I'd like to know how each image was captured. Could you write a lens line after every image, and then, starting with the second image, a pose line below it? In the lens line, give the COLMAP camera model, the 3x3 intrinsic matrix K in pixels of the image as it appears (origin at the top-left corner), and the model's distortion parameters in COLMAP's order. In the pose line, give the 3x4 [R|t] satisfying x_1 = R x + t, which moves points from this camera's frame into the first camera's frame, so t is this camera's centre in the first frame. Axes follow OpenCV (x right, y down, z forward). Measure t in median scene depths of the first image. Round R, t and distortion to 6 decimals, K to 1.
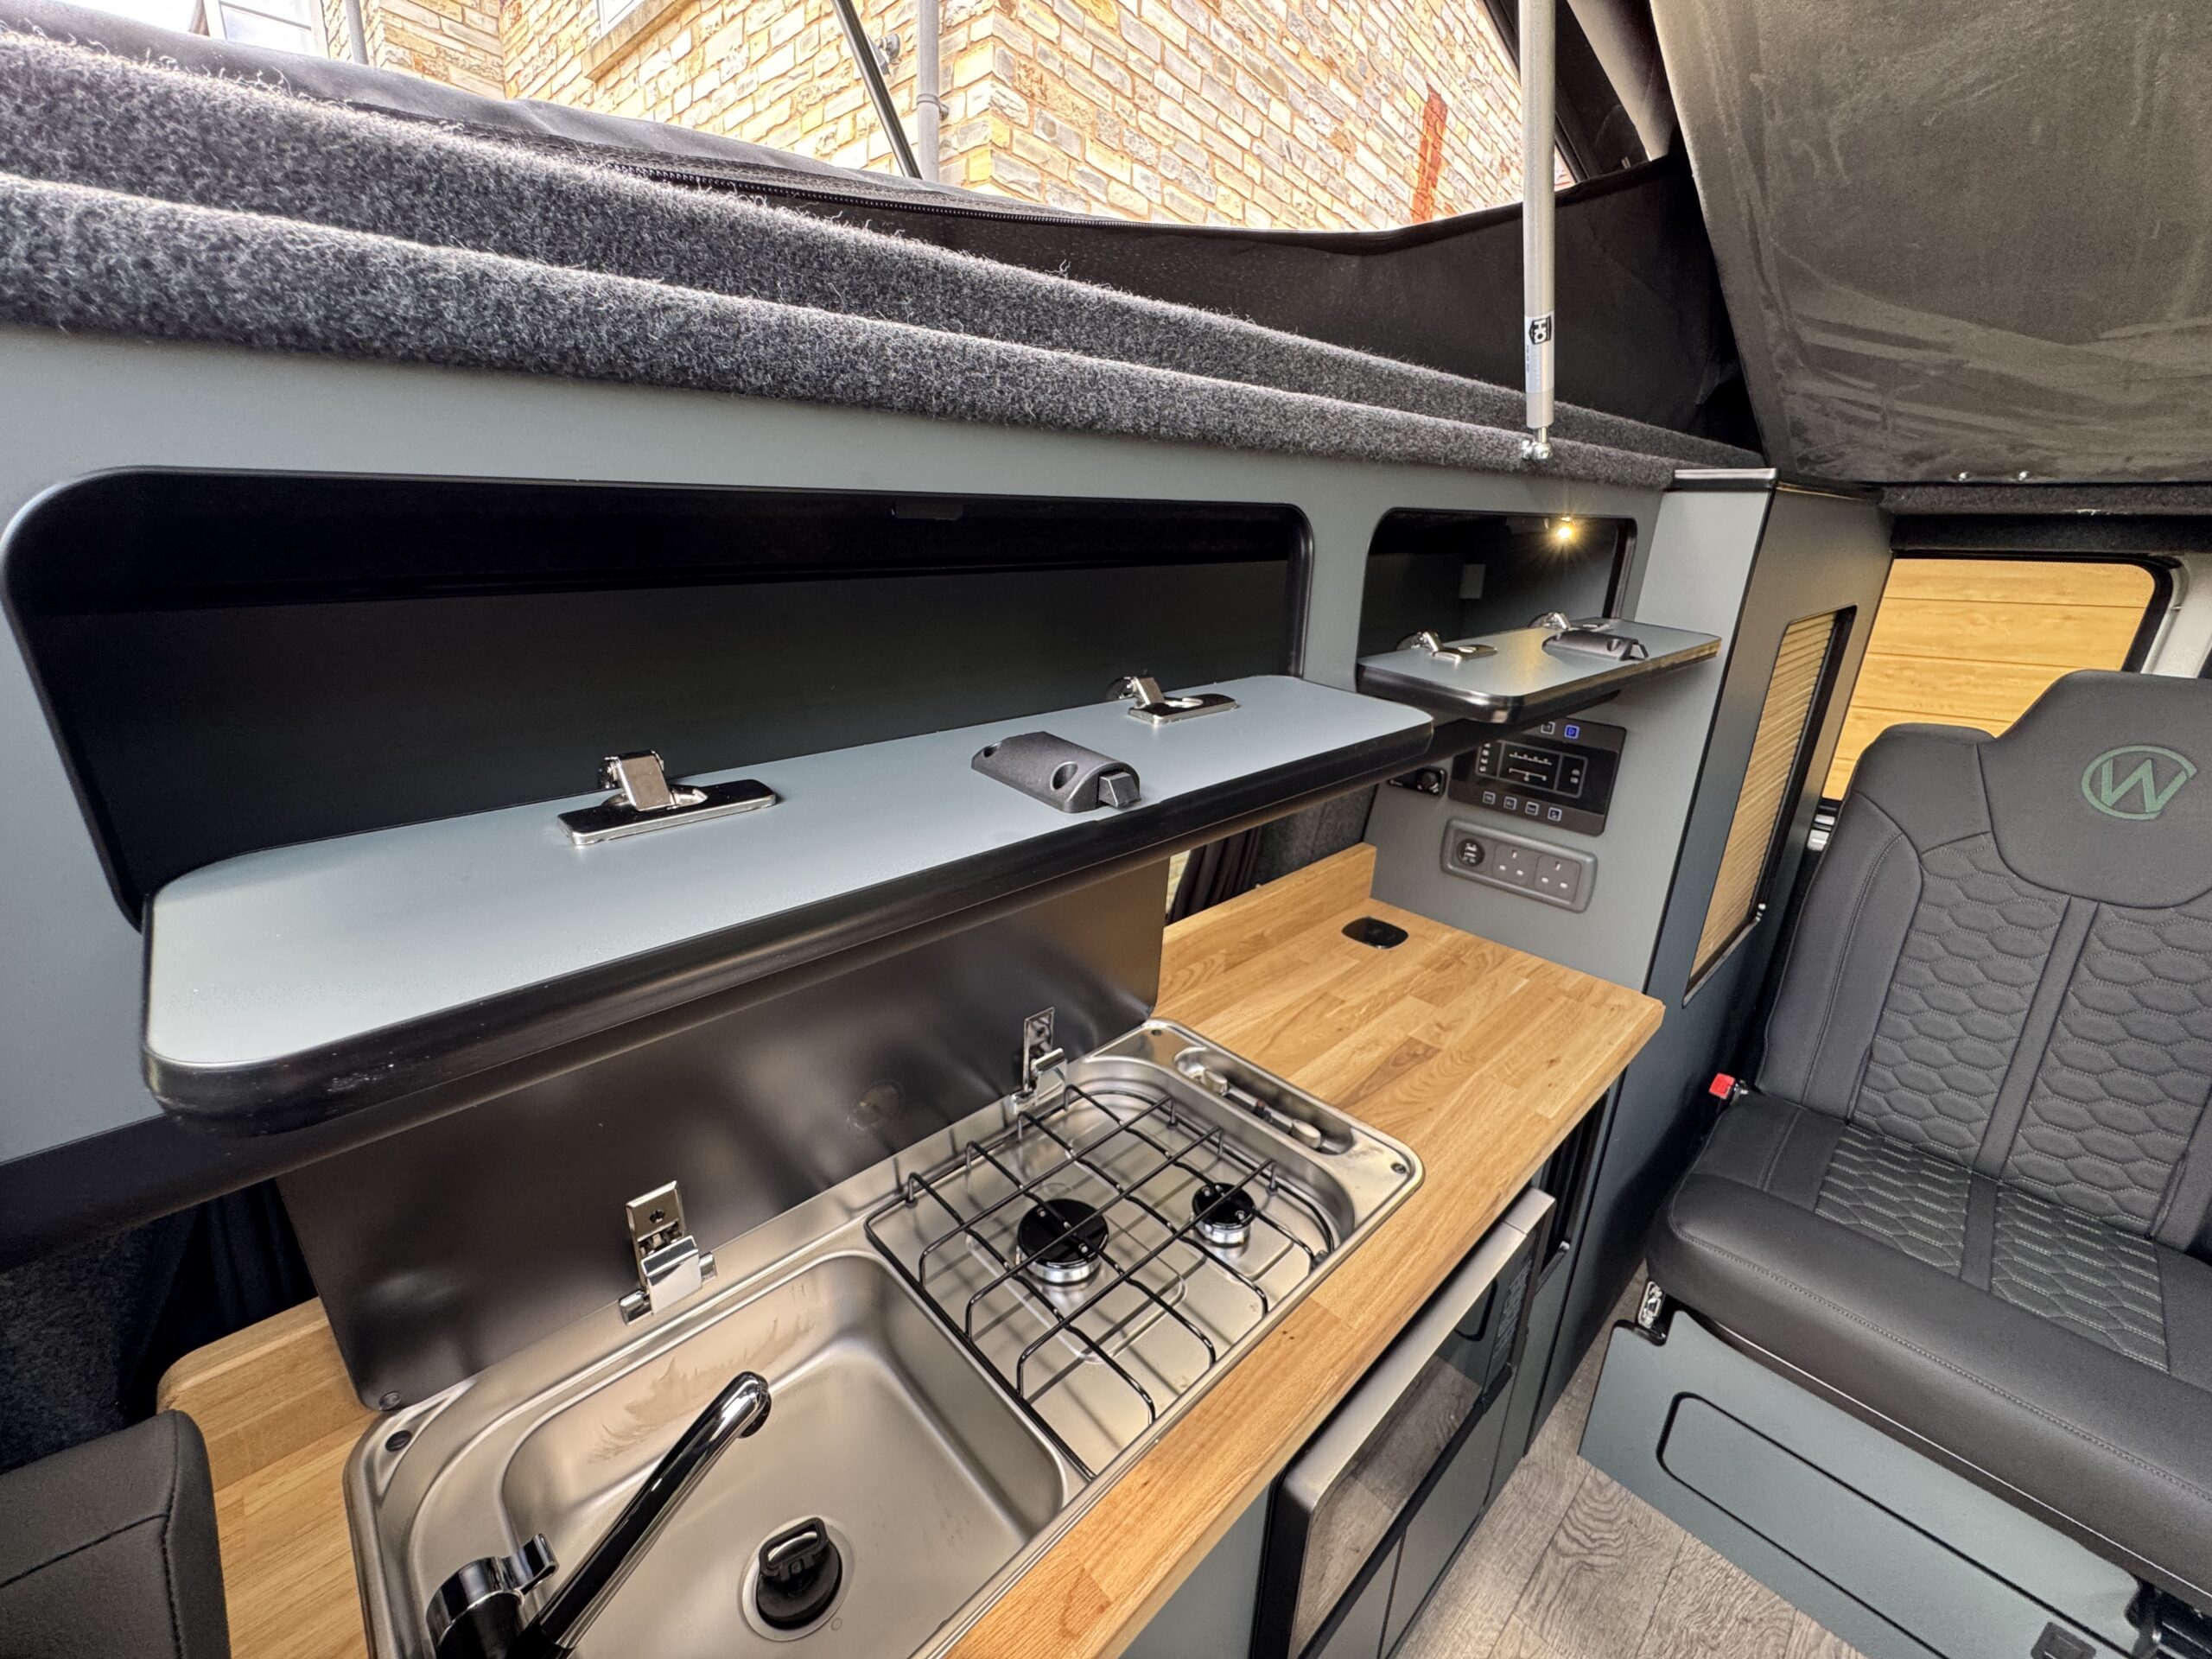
lens RADIAL K [[891.7, 0, 1115.7], [0, 891.7, 830.5], [0, 0, 1]] dist [-0.003120, 0.000526]
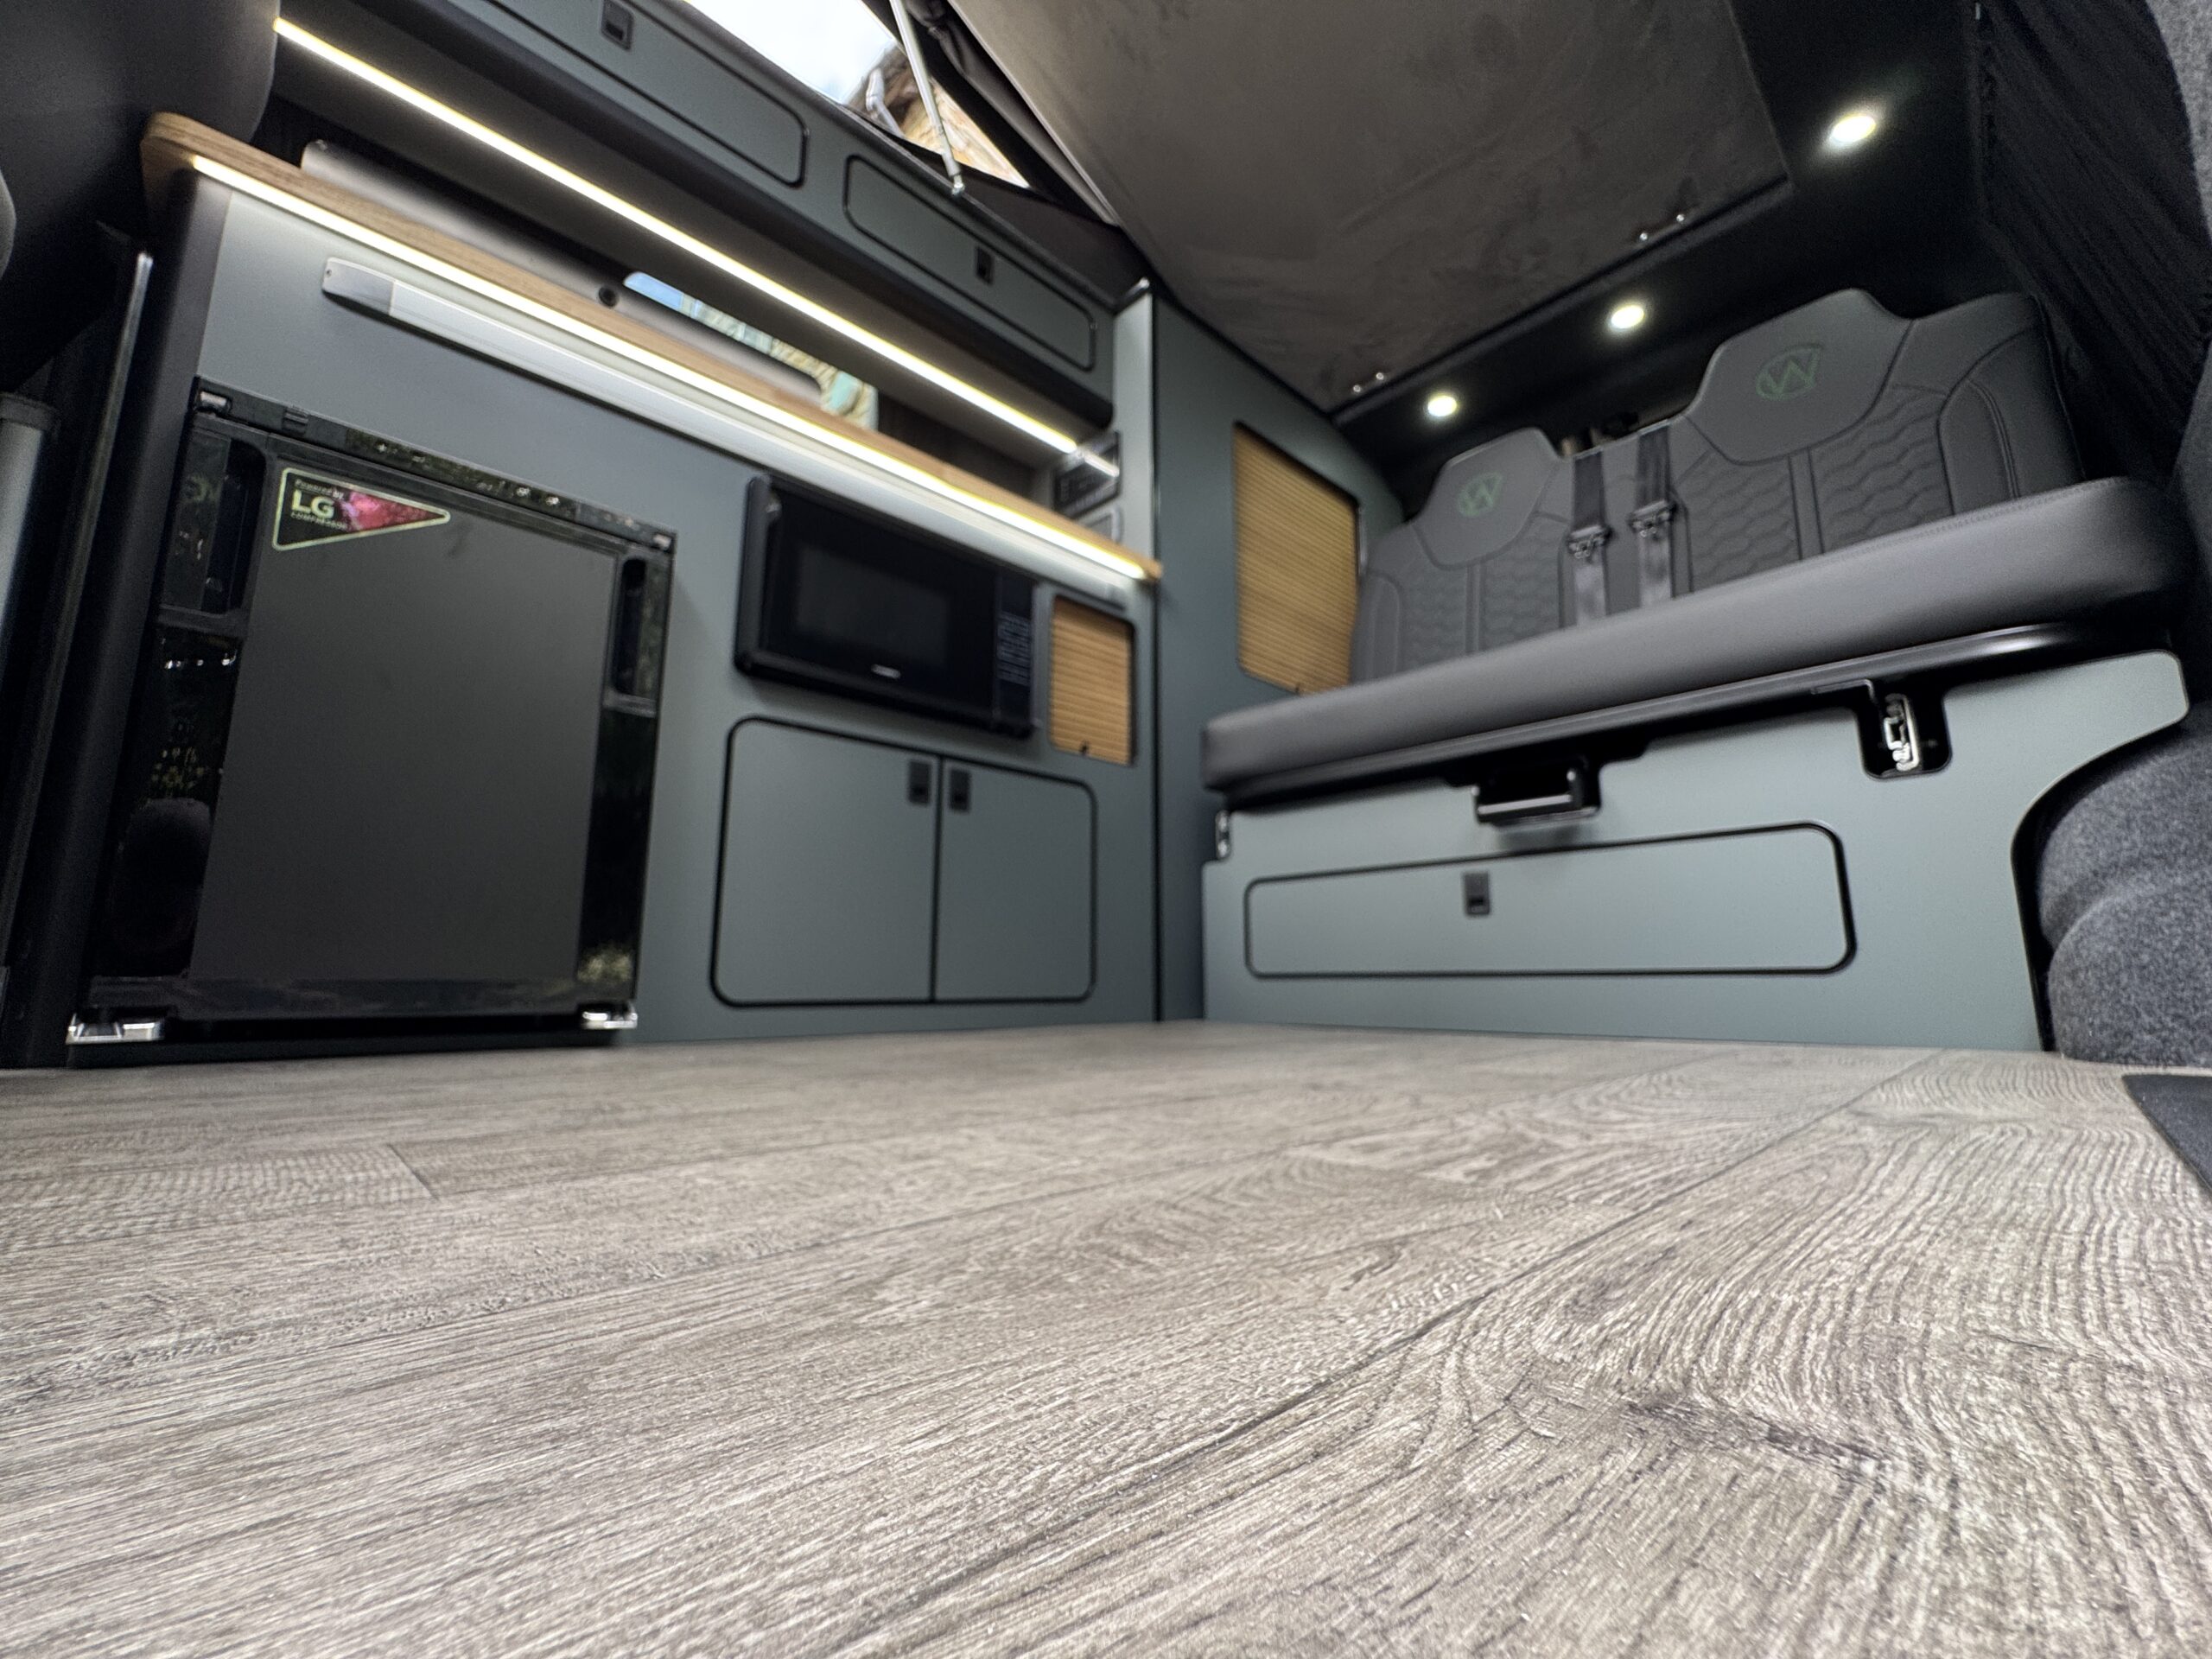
lens RADIAL K [[904.7, 0, 1106.8], [0, 904.7, 825.6], [0, 0, 1]] dist [-0.002888, -0.000250]
pose [[0.999816, -0.019024, -0.002354, 0.461639], [0.015409, 0.870674, -0.491618, 1.178424], [0.011402, 0.491492, 0.870808, -0.101730]]
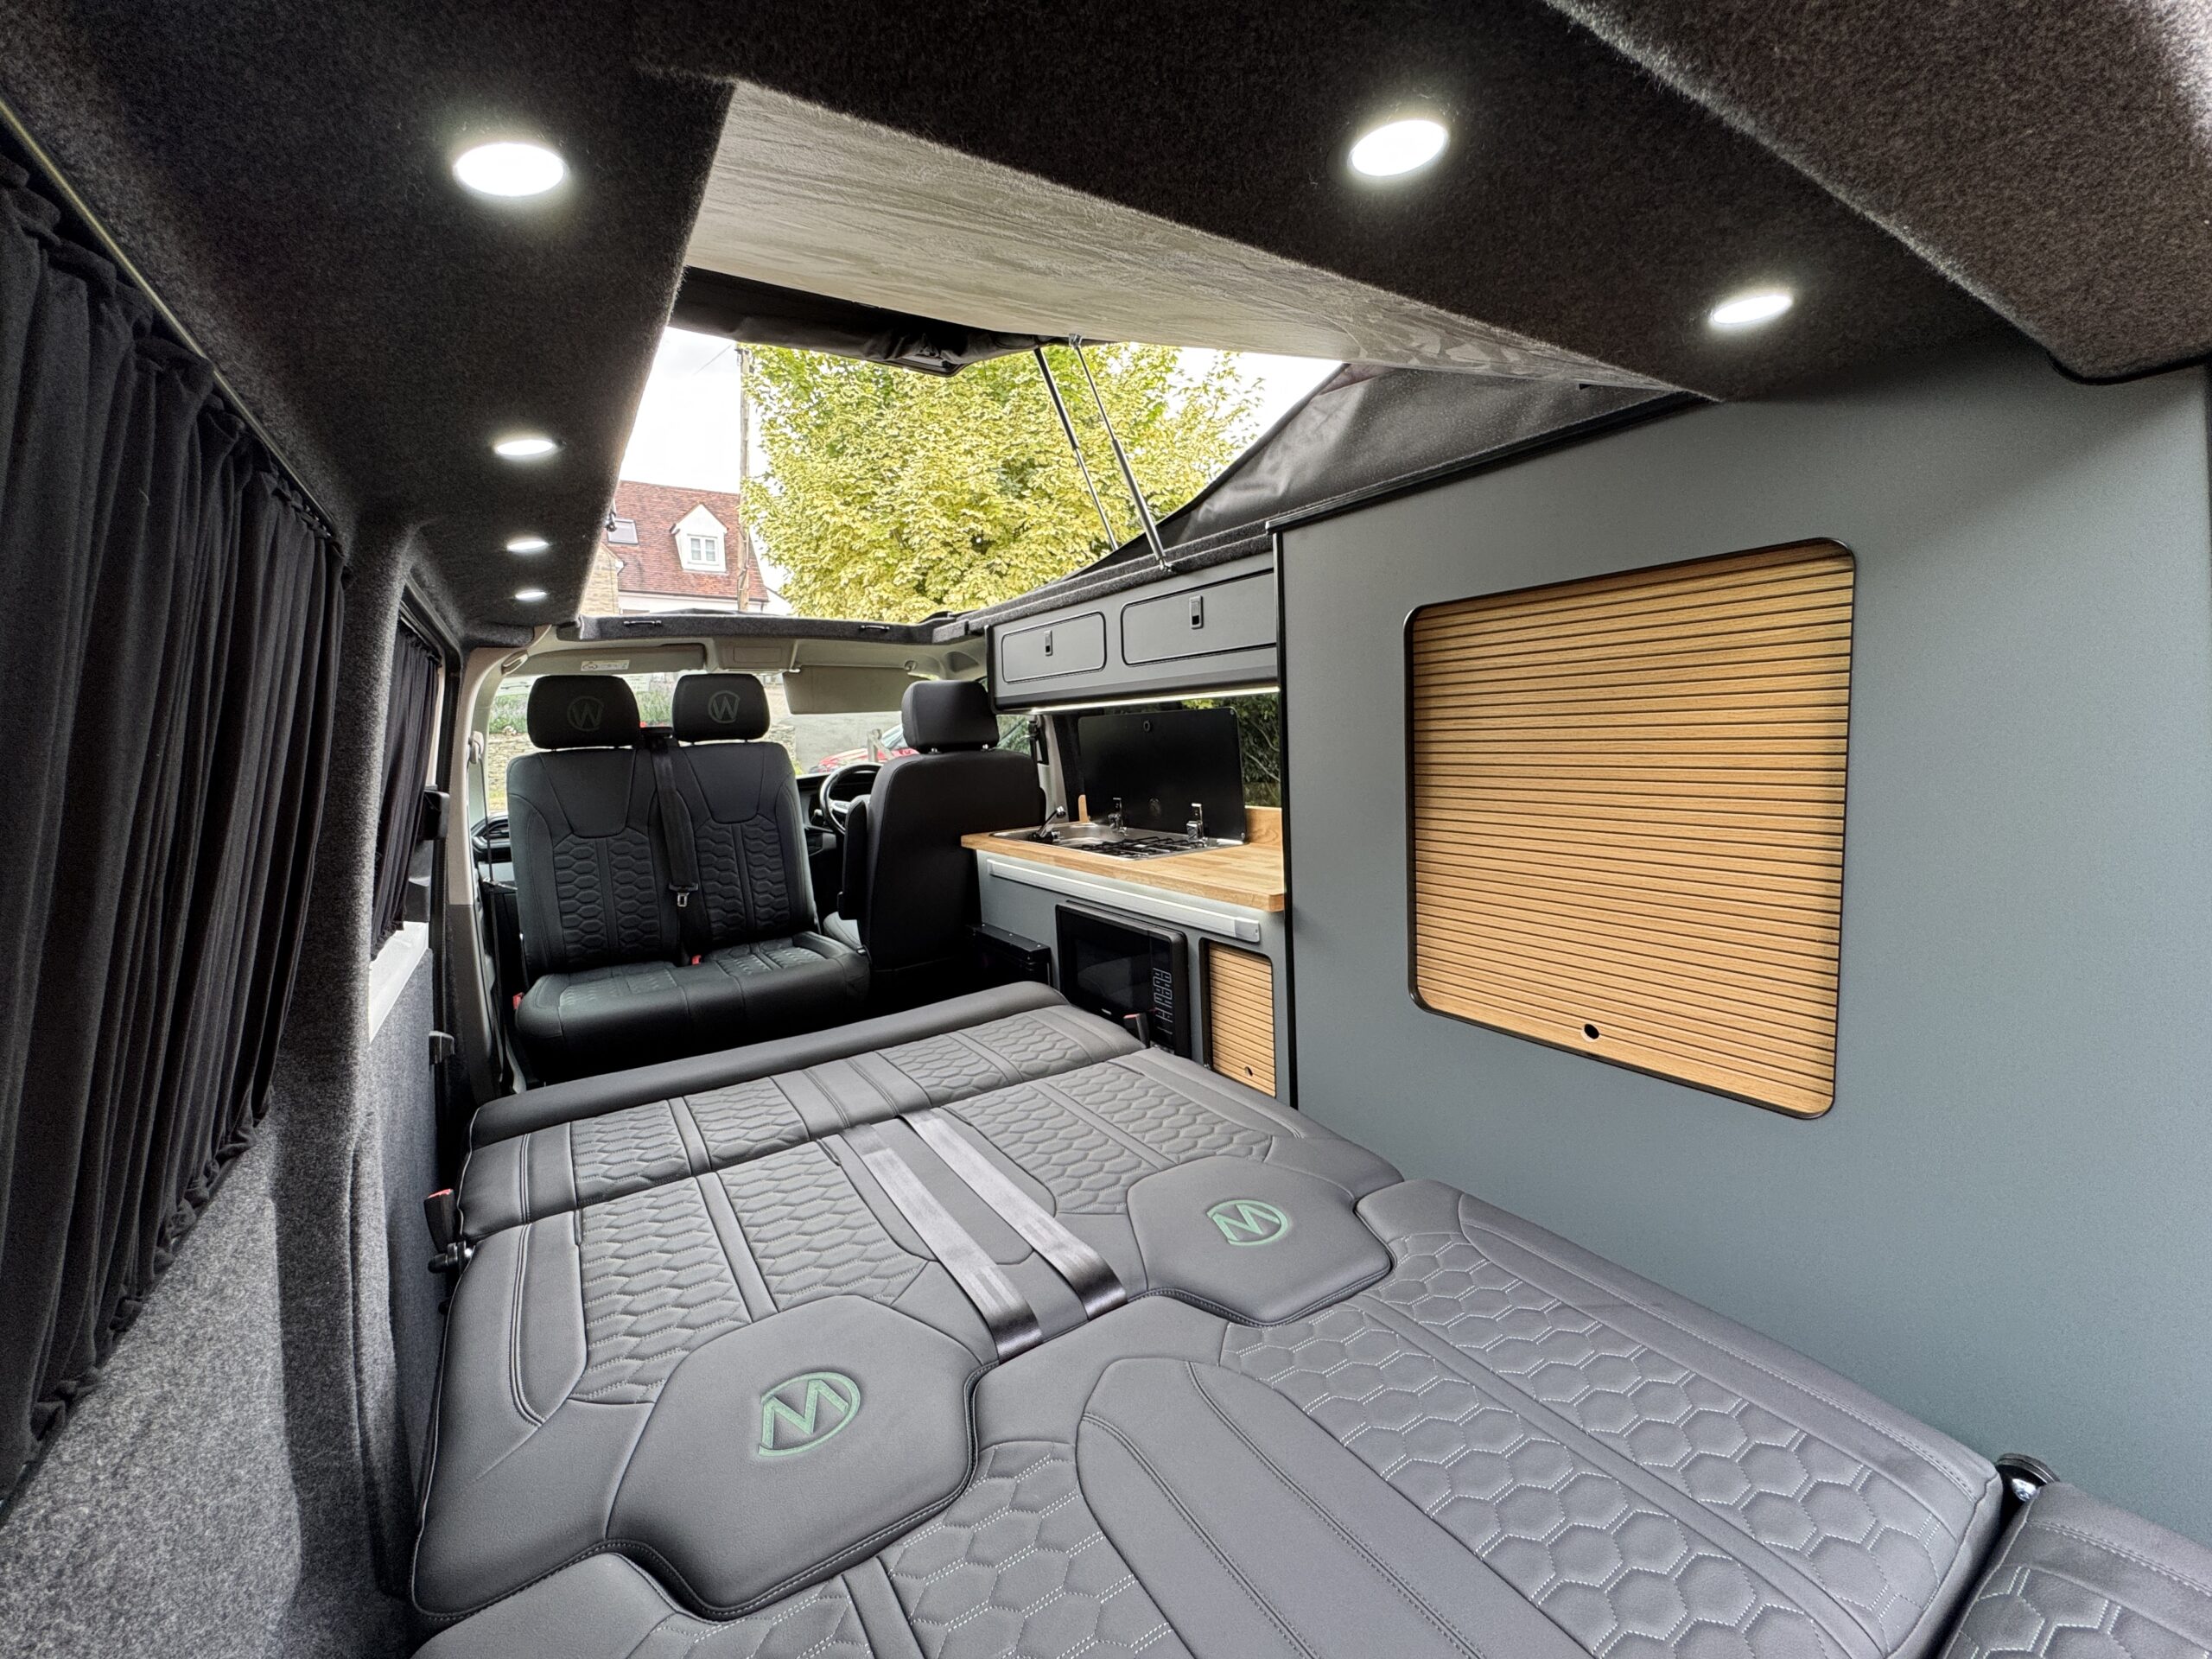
lens RADIAL K [[893.0, 0, 1102.7], [0, 893.0, 827.3], [0, 0, 1]] dist [-0.003256, 0.000327]
pose [[-0.194821, 0.095958, -0.976134, 1.763192], [-0.293735, 0.943820, 0.151407, -0.030564], [0.935823, 0.316222, -0.155690, 0.832862]]
